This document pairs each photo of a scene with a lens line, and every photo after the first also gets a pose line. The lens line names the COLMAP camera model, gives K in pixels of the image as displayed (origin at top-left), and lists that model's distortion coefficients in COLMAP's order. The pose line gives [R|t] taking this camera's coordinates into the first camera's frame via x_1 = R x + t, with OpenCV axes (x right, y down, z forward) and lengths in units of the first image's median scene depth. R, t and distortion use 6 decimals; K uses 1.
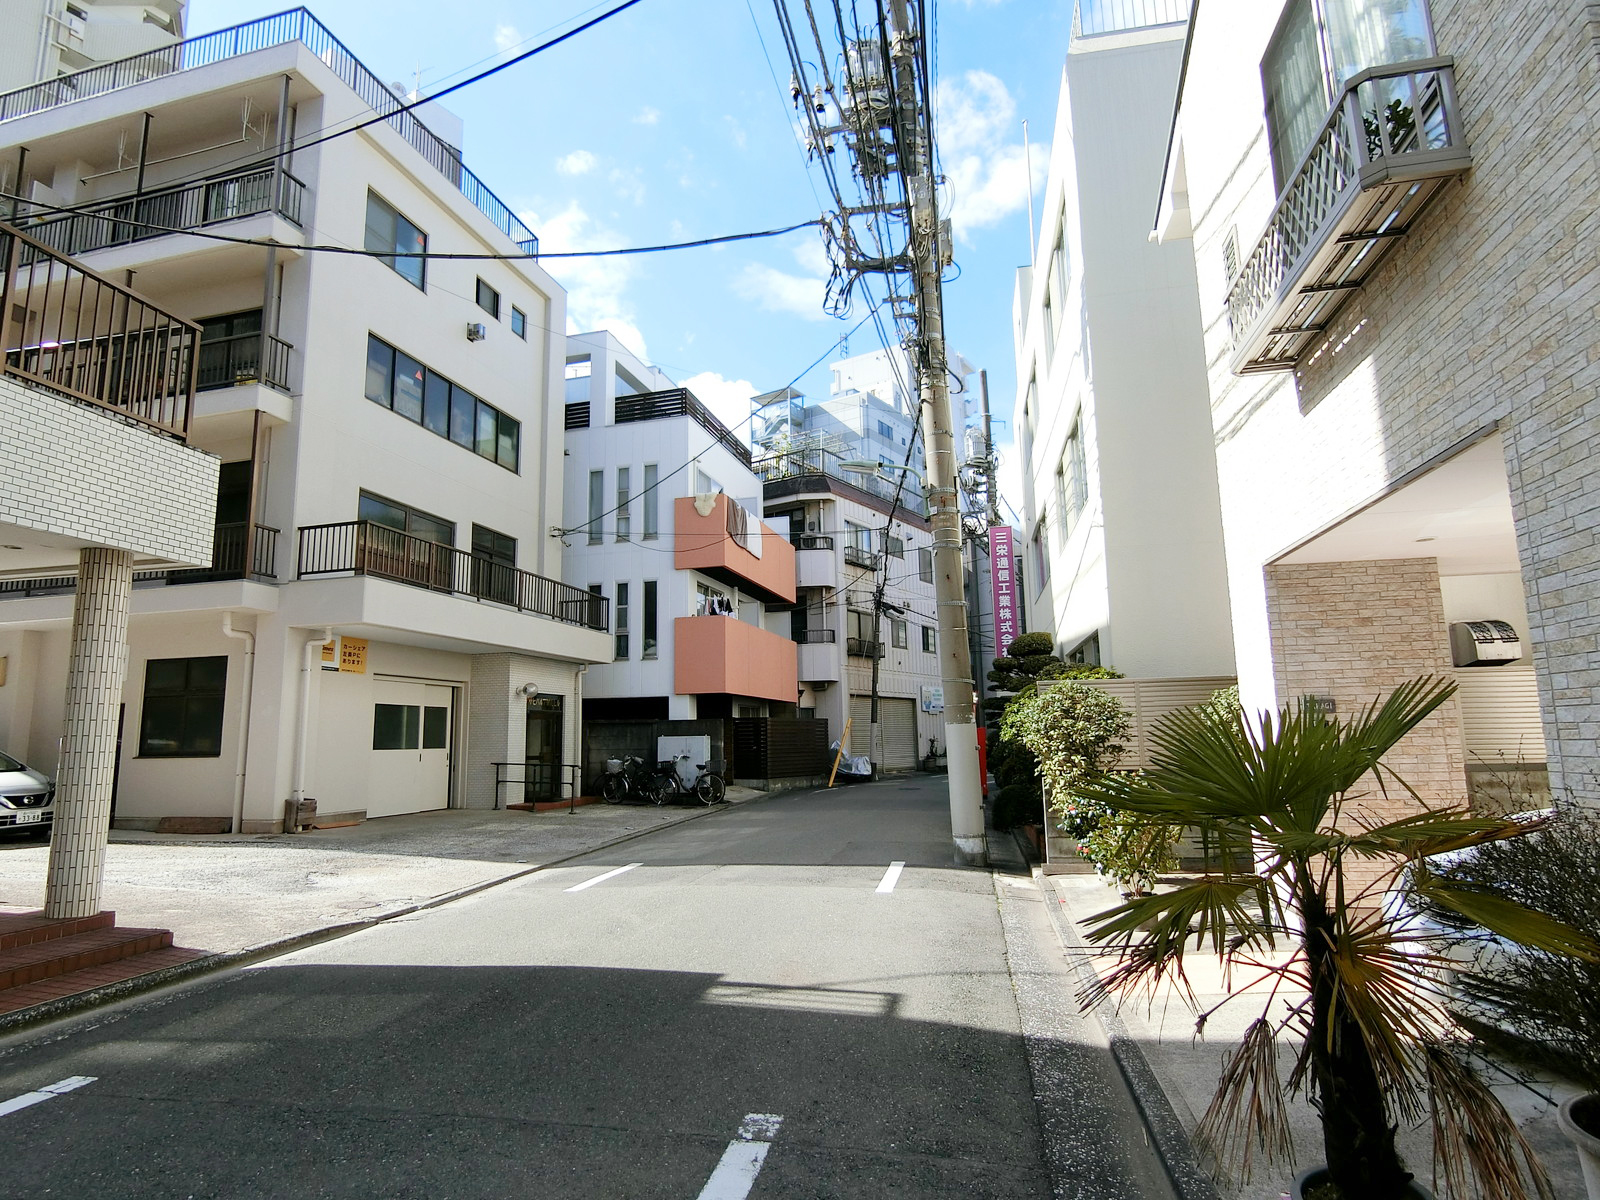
lens RADIAL K [[889.0, 0, 800.0], [0, 889.0, 600.0], [0, 0, 1]] dist [-0.000535, -0.000674]
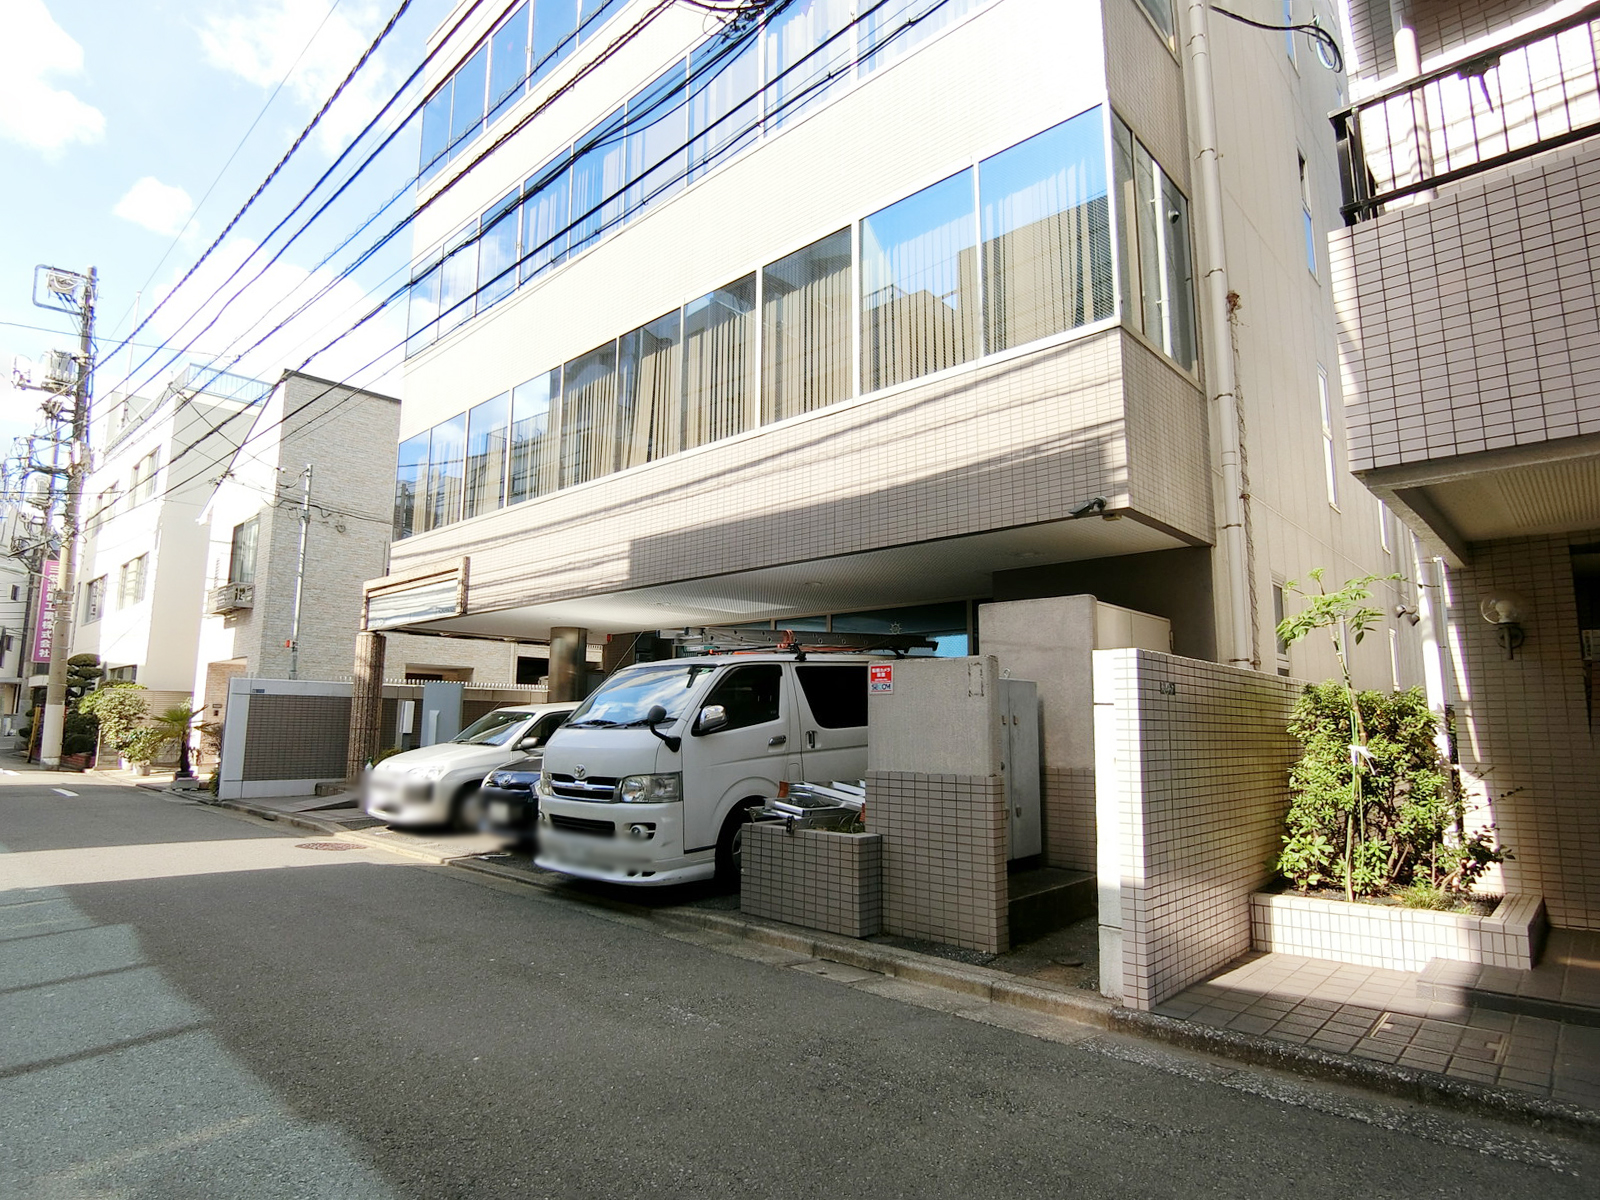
lens RADIAL K [[889.0, 0, 800.0], [0, 889.0, 600.0], [0, 0, 1]] dist [-0.000535, -0.000674]
pose [[0.525295, 0.153155, 0.837024, -0.744123], [-0.144420, 0.985444, -0.089678, -0.185635], [-0.838575, -0.073775, 0.539767, -1.718973]]
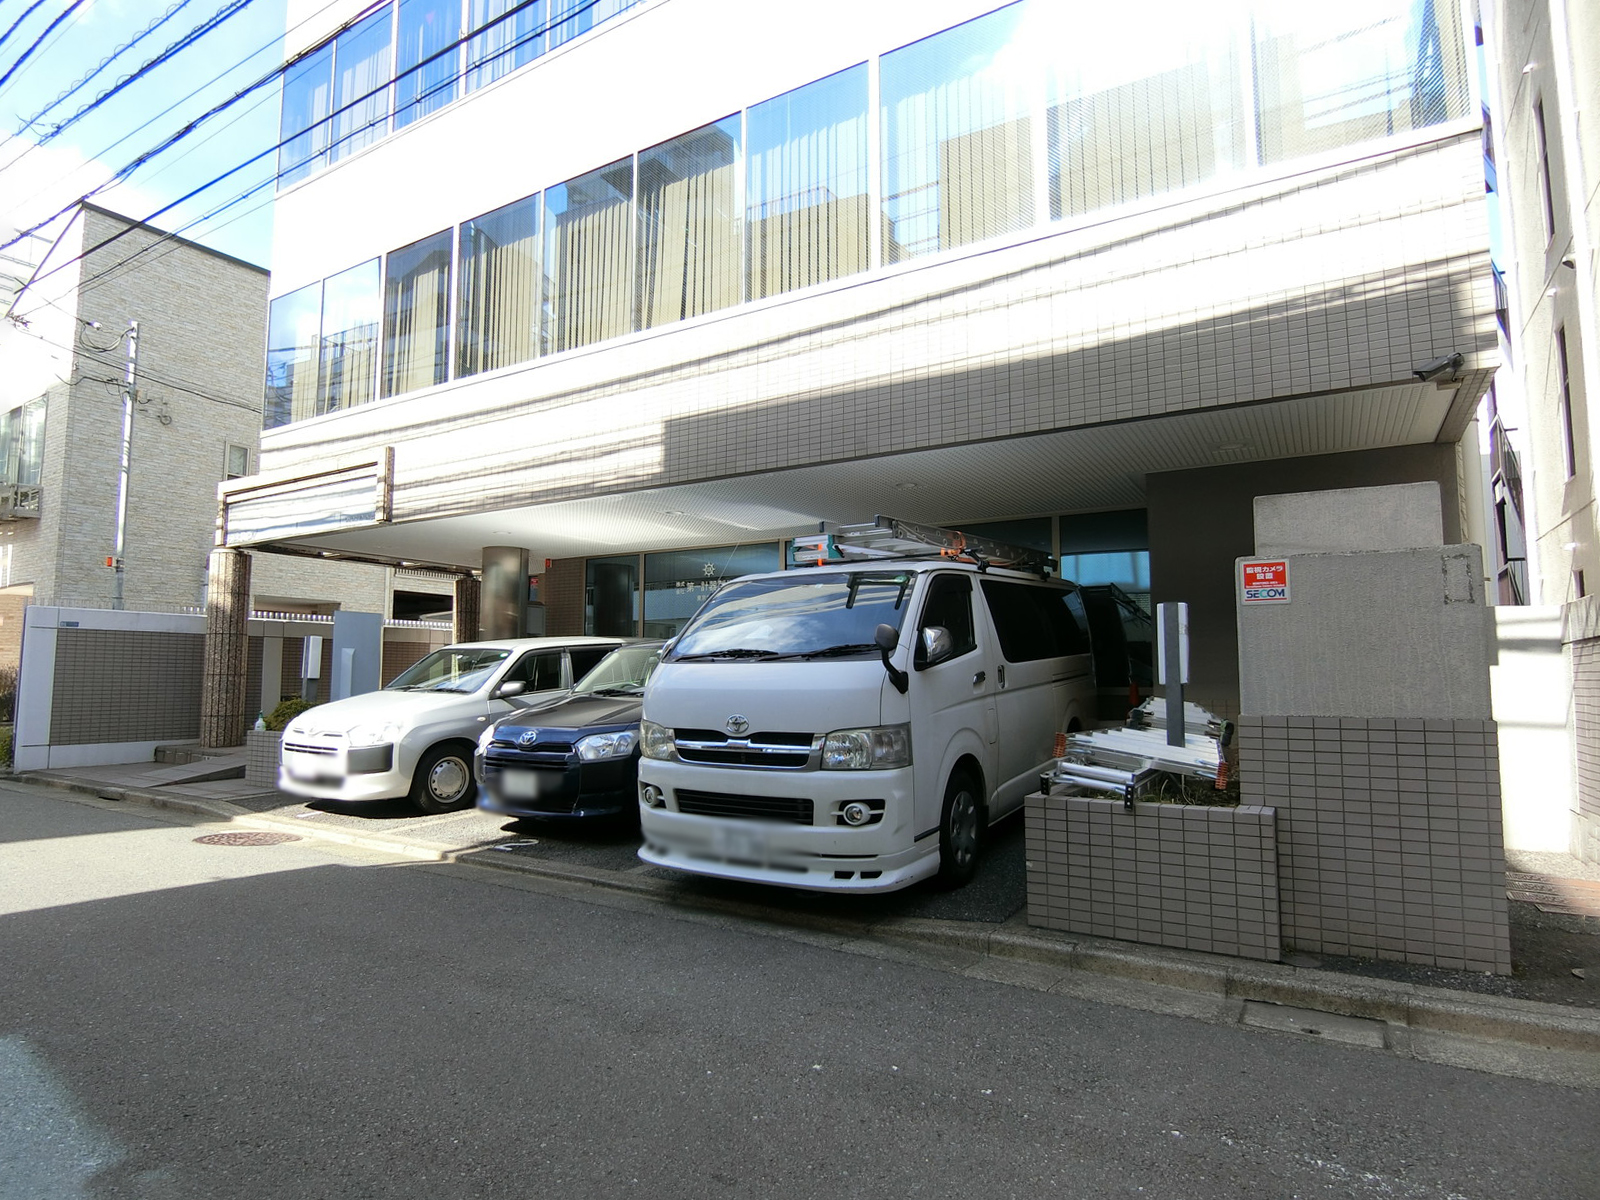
lens RADIAL K [[880.8, 0, 800.0], [0, 880.8, 600.0], [0, 0, 1]] dist [-0.013323, -0.000821]
pose [[0.339781, 0.112366, 0.933768, -0.639142], [-0.144933, 0.987234, -0.066062, -0.118447], [-0.929270, -0.112887, 0.351729, -1.328378]]
